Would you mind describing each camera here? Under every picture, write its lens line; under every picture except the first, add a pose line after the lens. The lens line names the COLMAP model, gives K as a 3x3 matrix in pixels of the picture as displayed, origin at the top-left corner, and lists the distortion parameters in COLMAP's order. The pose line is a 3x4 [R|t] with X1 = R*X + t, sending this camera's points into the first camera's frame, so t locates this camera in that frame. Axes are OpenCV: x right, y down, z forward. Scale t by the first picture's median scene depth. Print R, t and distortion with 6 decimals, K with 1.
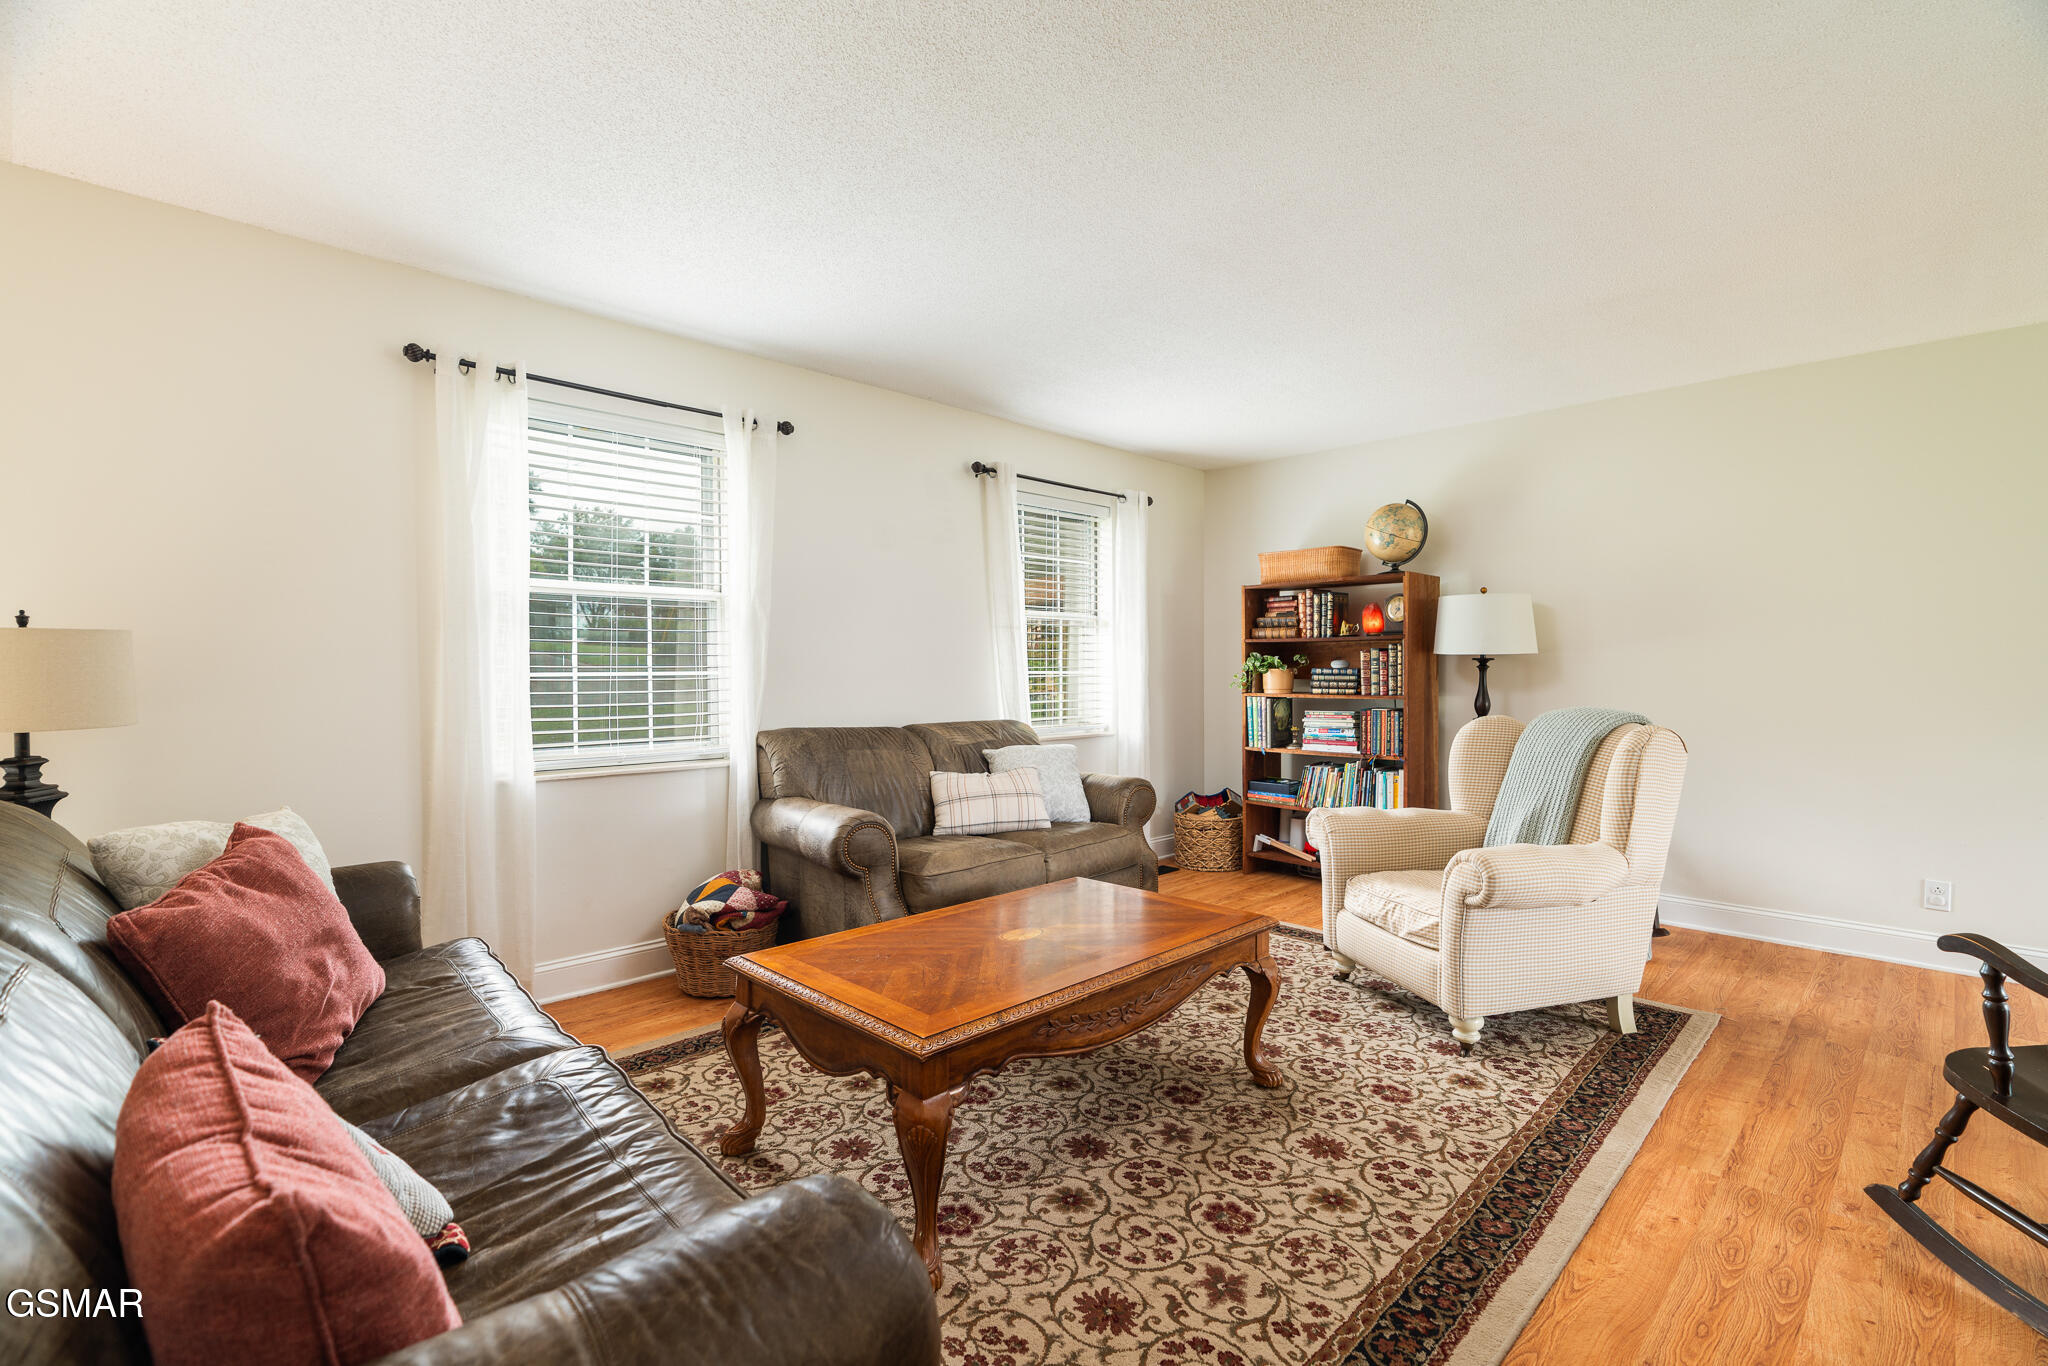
lens RADIAL K [[931.5, 0, 1019.0], [0, 931.5, 681.6], [0, 0, 1]] dist [0.003519, 0.000699]
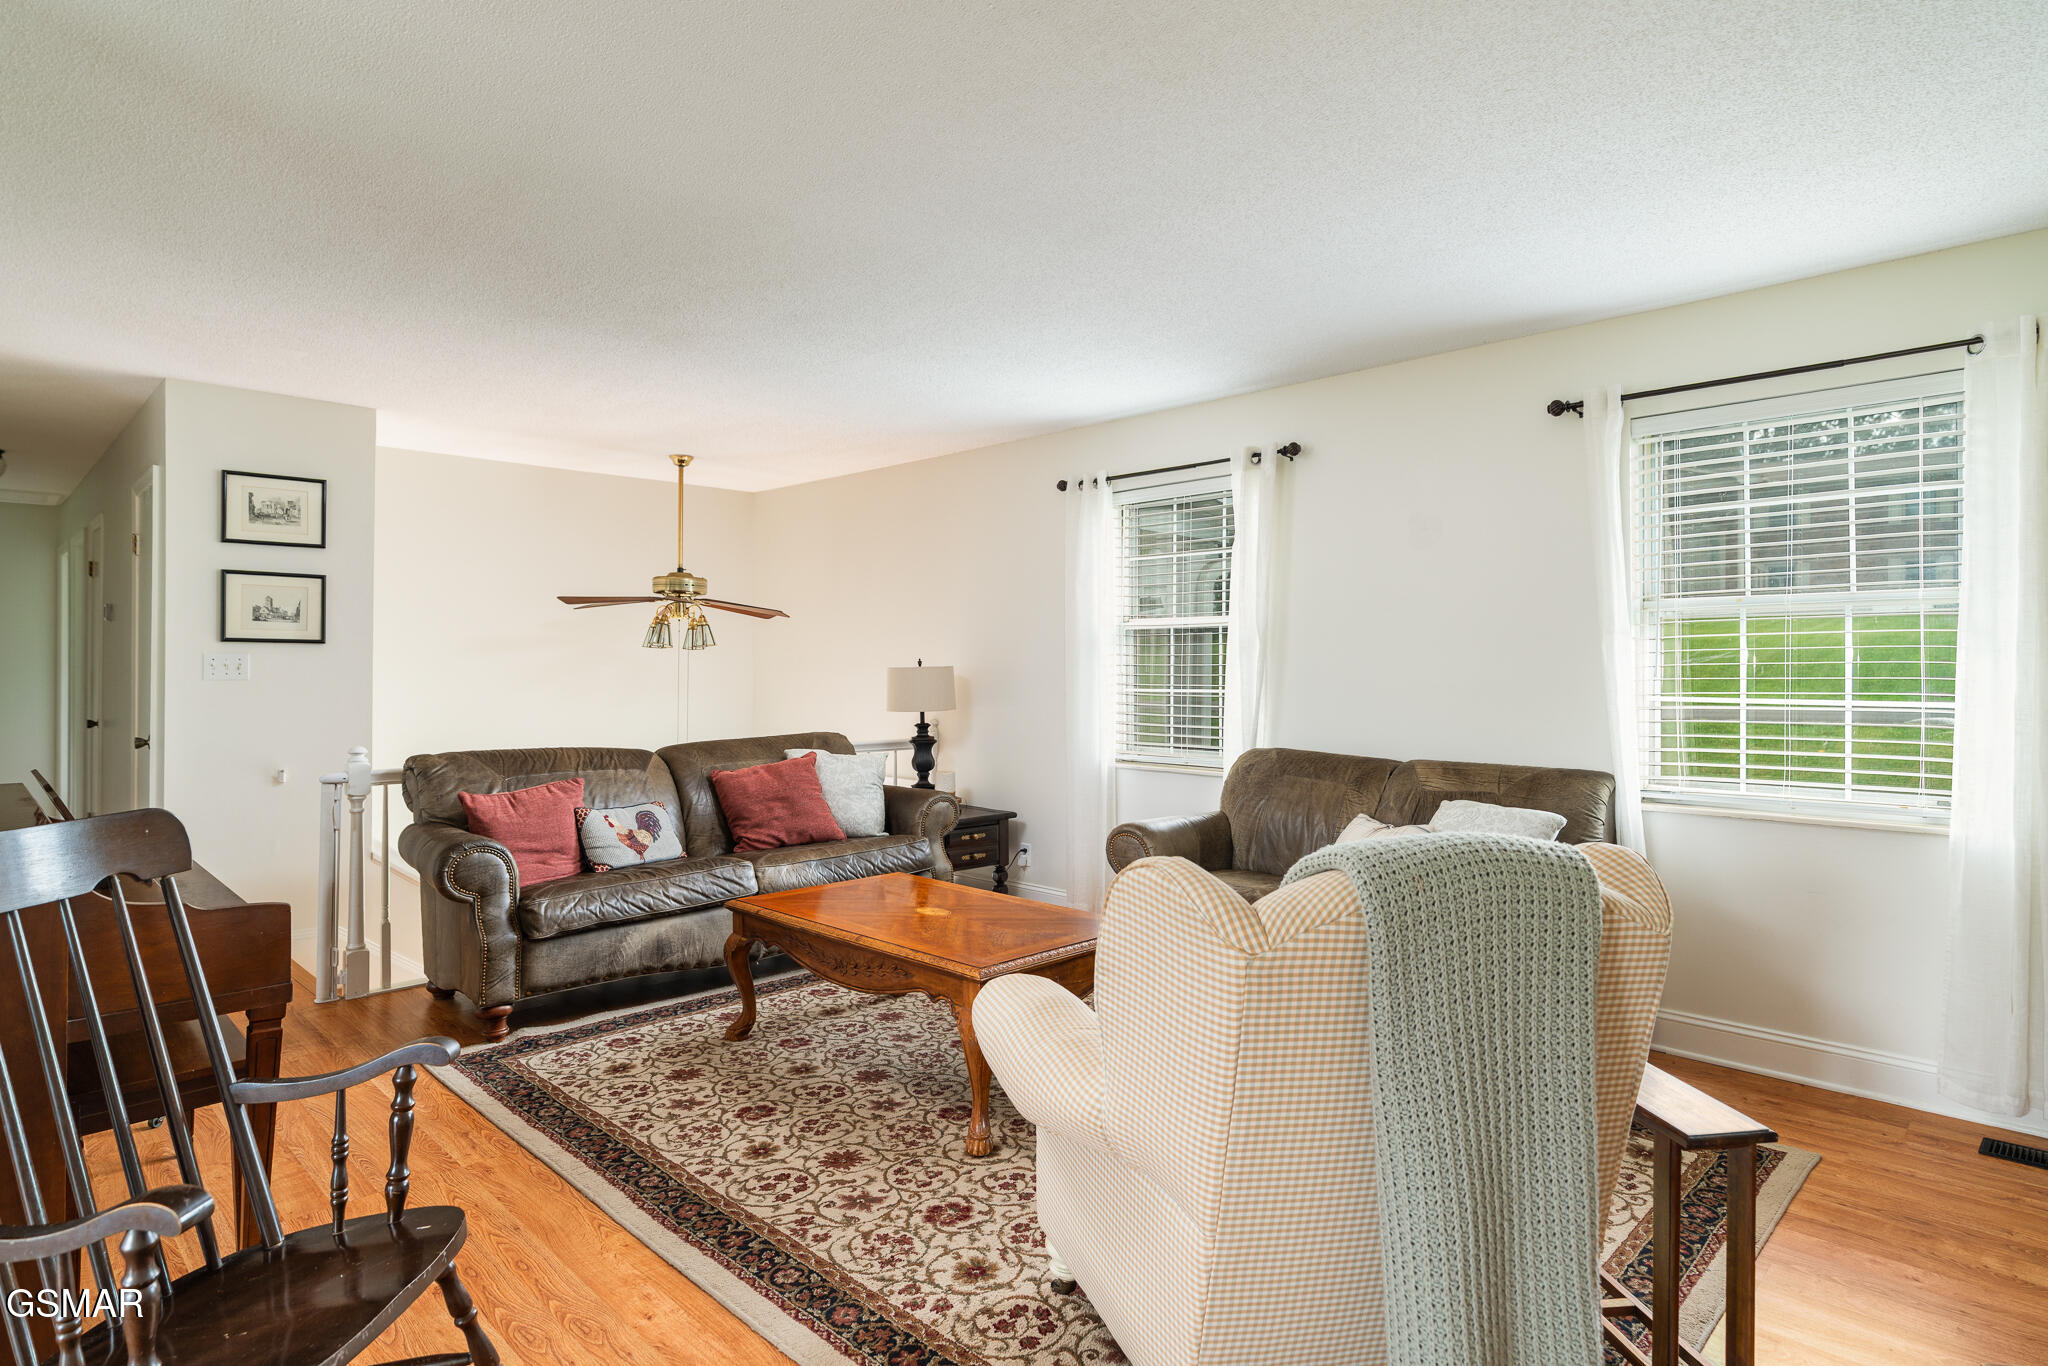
lens RADIAL K [[1109.7, 0, 1020.2], [0, 1109.7, 671.7], [0, 0, 1]] dist [-0.018125, -0.000718]
pose [[-0.003527, -0.001880, -0.999992, 1.523327], [-0.021213, 0.999773, -0.001805, -0.041405], [0.999769, 0.021207, -0.003566, 1.168891]]
